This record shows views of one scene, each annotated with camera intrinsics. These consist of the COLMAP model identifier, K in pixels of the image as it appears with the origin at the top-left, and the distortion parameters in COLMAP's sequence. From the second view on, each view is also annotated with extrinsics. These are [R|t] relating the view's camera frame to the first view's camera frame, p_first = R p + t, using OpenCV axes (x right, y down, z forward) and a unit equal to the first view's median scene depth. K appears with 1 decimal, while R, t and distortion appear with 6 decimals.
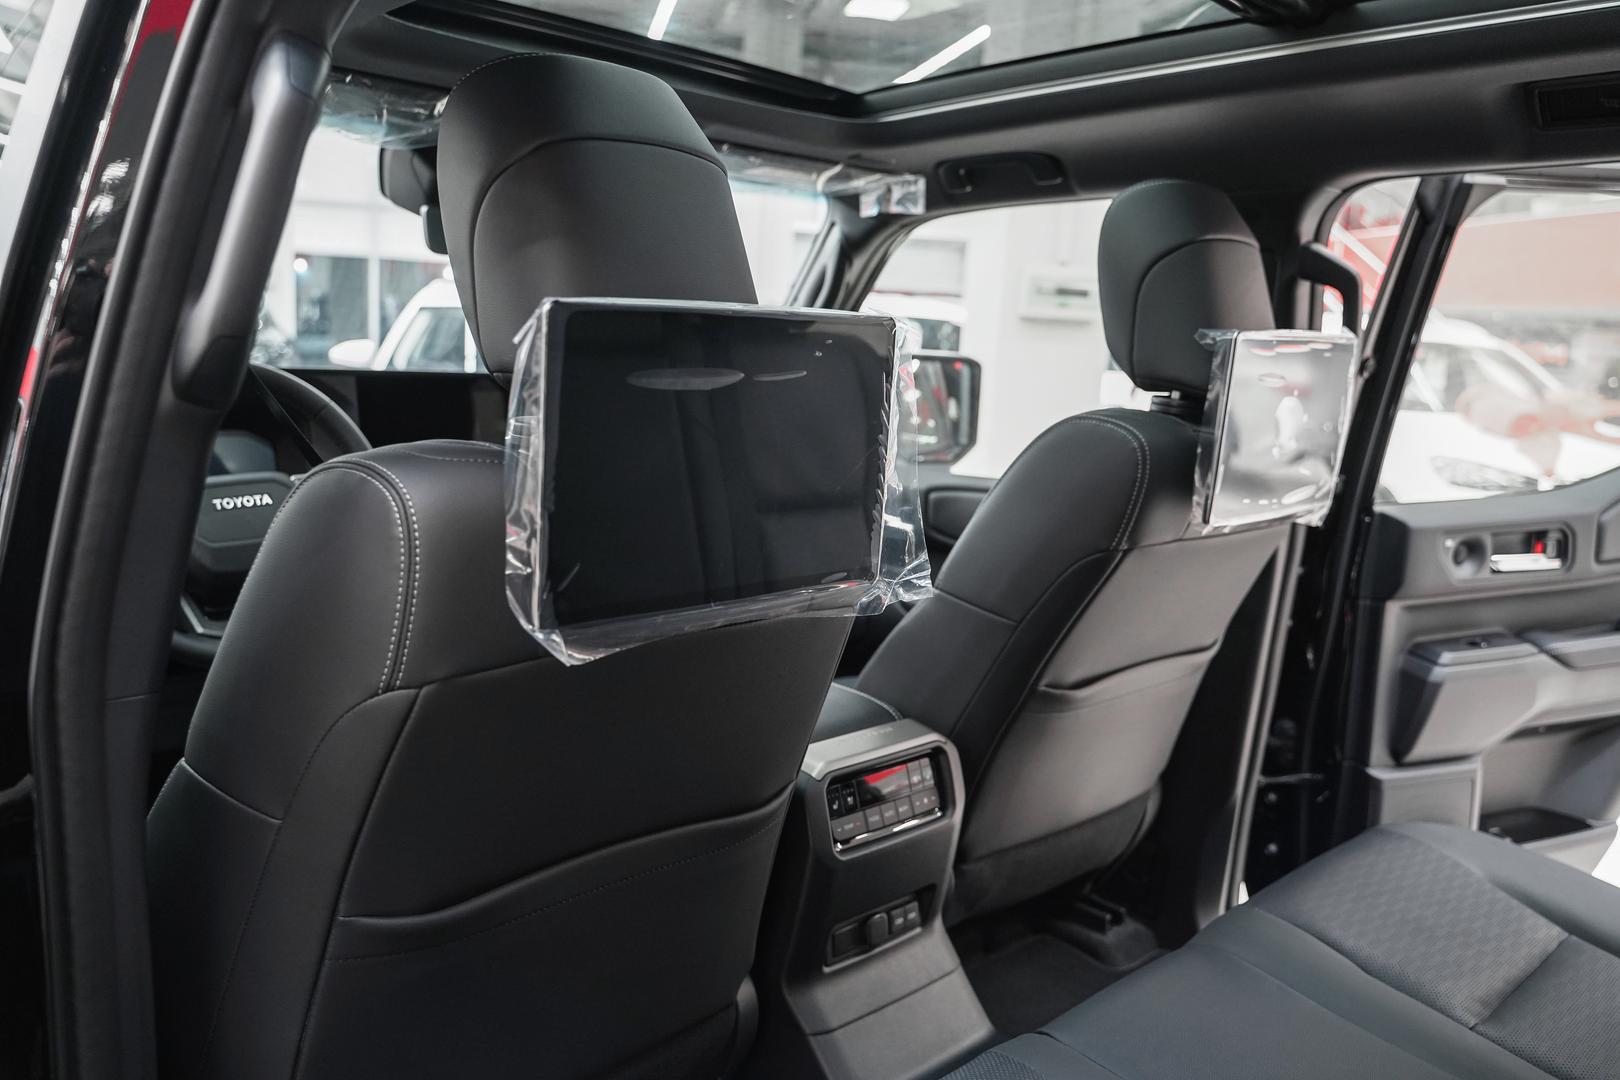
lens RADIAL K [[1308.5, 0, 810.0], [0, 1308.5, 540.0], [0, 0, 1]] dist [-0.004145, 0.005775]
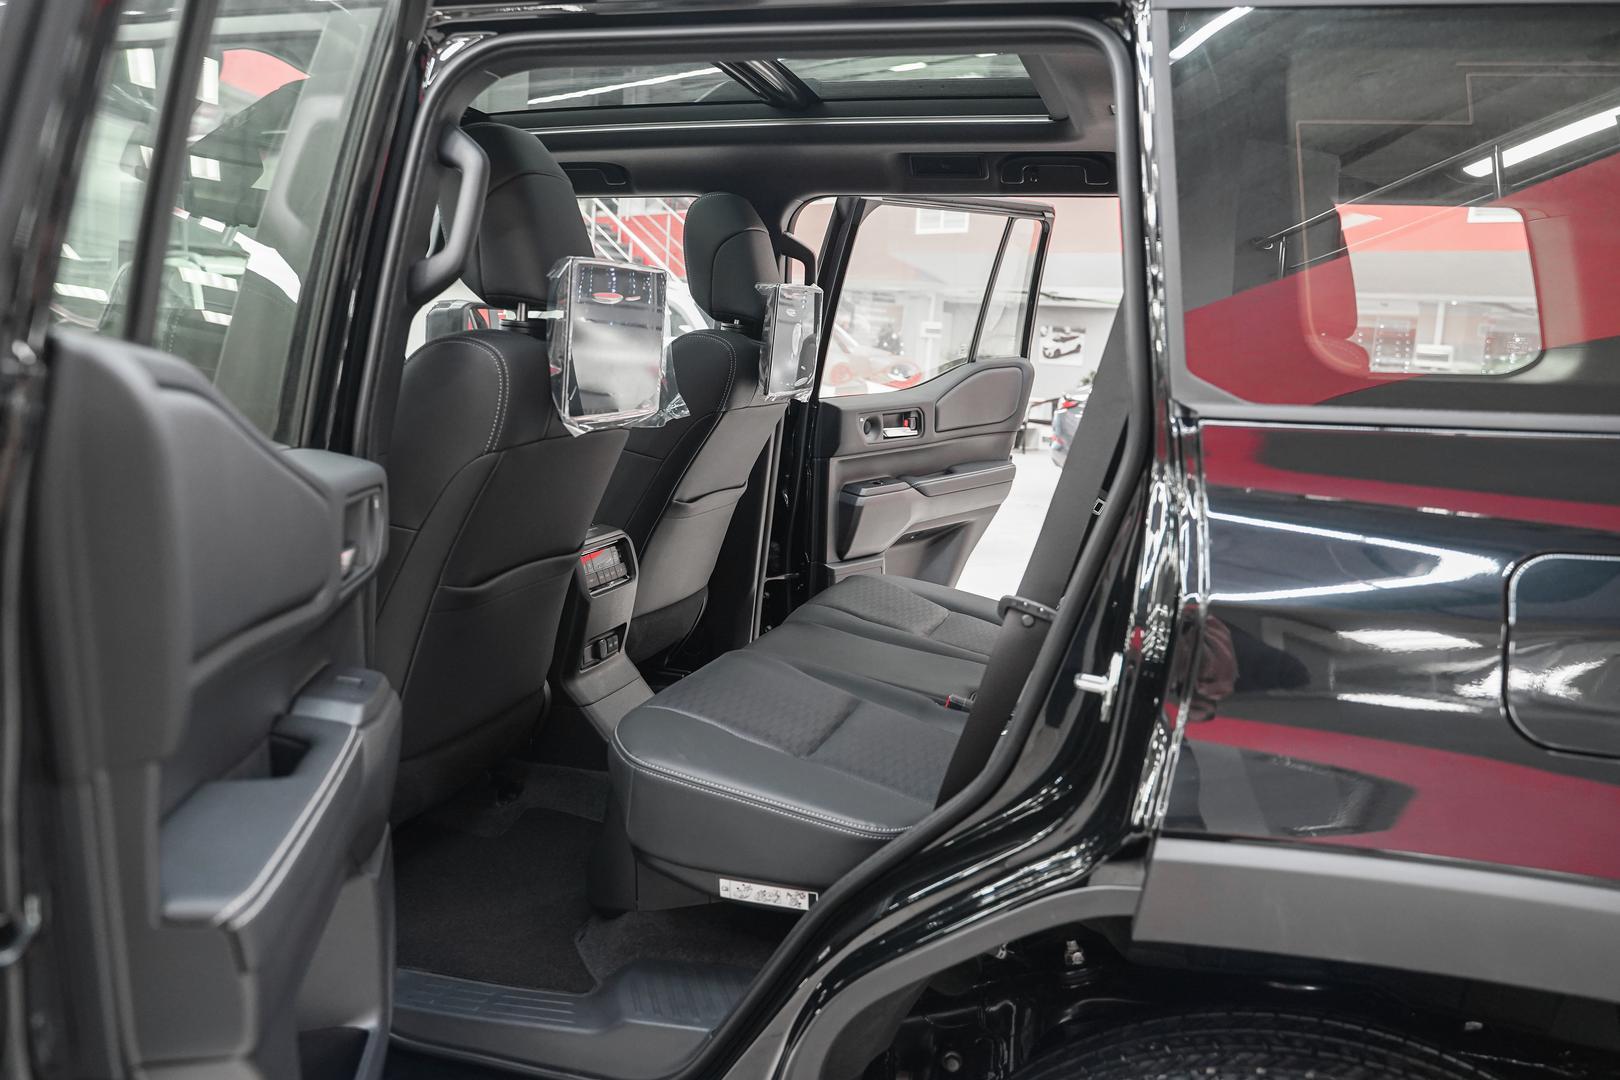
lens RADIAL K [[1368.4, 0, 803.6], [0, 1368.4, 508.1], [0, 0, 1]] dist [-0.004973, 0.003155]
pose [[0.877009, -0.061580, 0.476512, -0.502247], [0.065109, 0.997836, 0.009120, 0.118108], [-0.476043, 0.023027, 0.879121, -0.584800]]
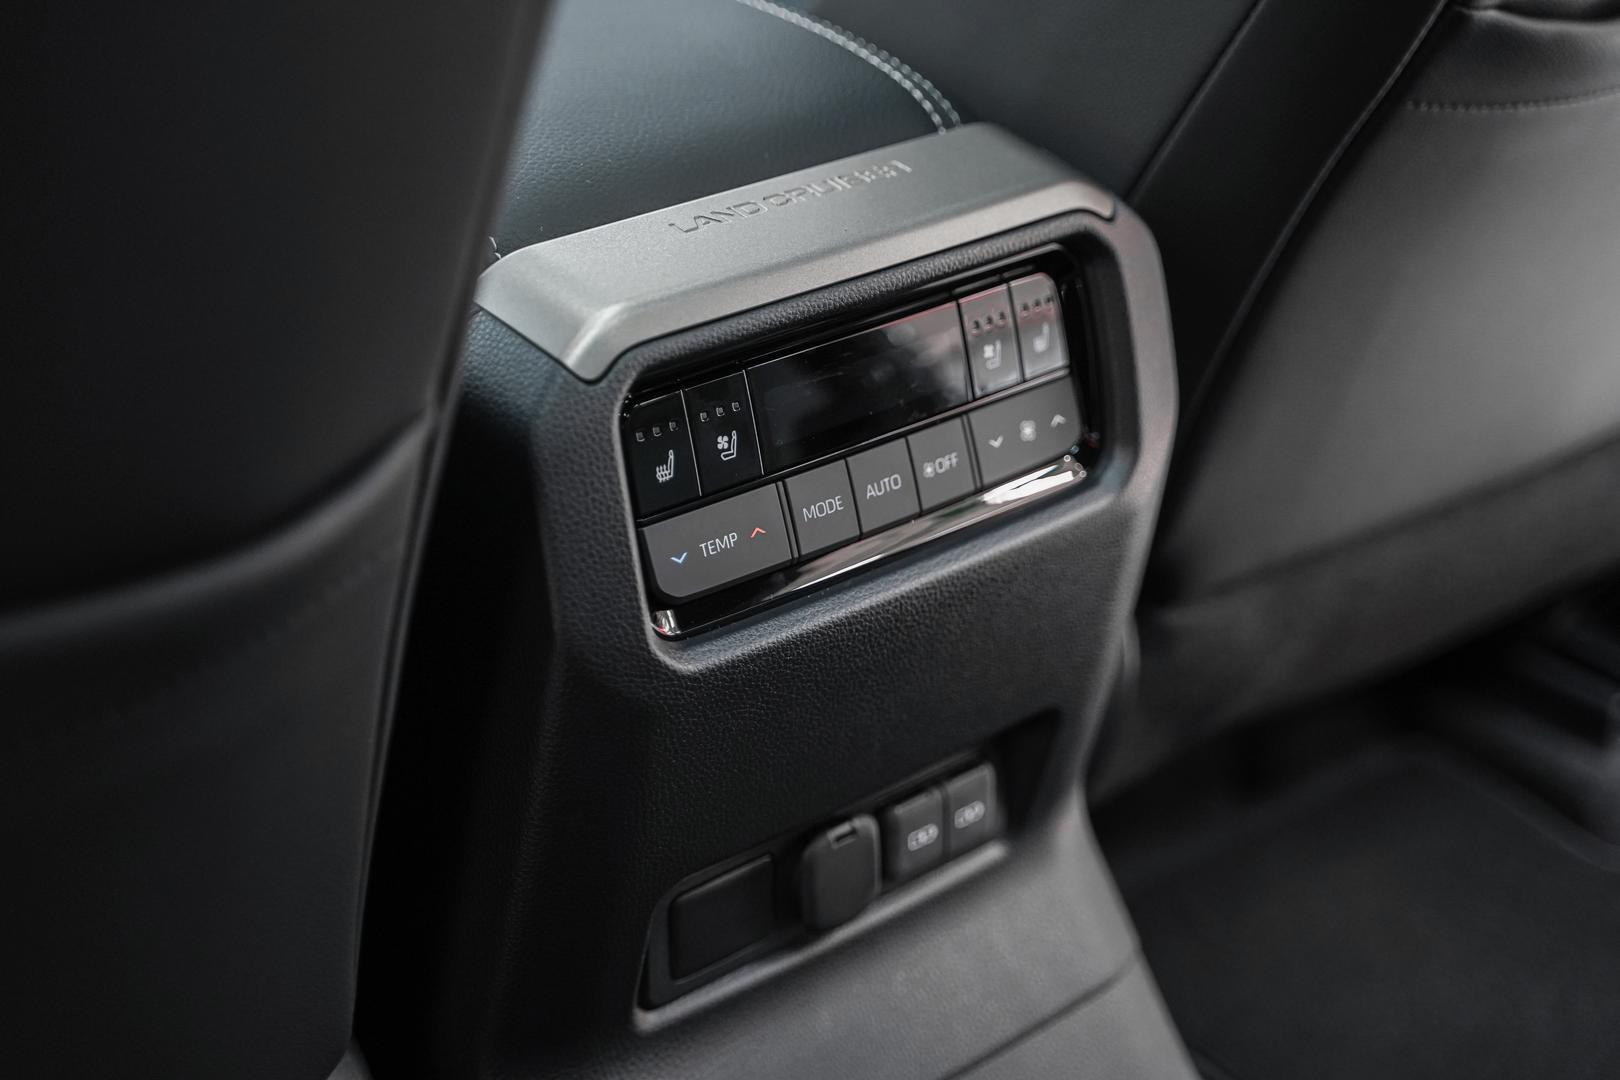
lens RADIAL K [[2873.5, 0, 810.0], [0, 2873.5, 540.0], [0, 0, 1]] dist [-0.009487, -0.035252]
pose [[0.999308, 0.018264, -0.032389, 0.061047], [-0.007469, 0.951890, 0.306348, 0.037357], [0.036426, -0.305894, 0.951368, 0.412166]]
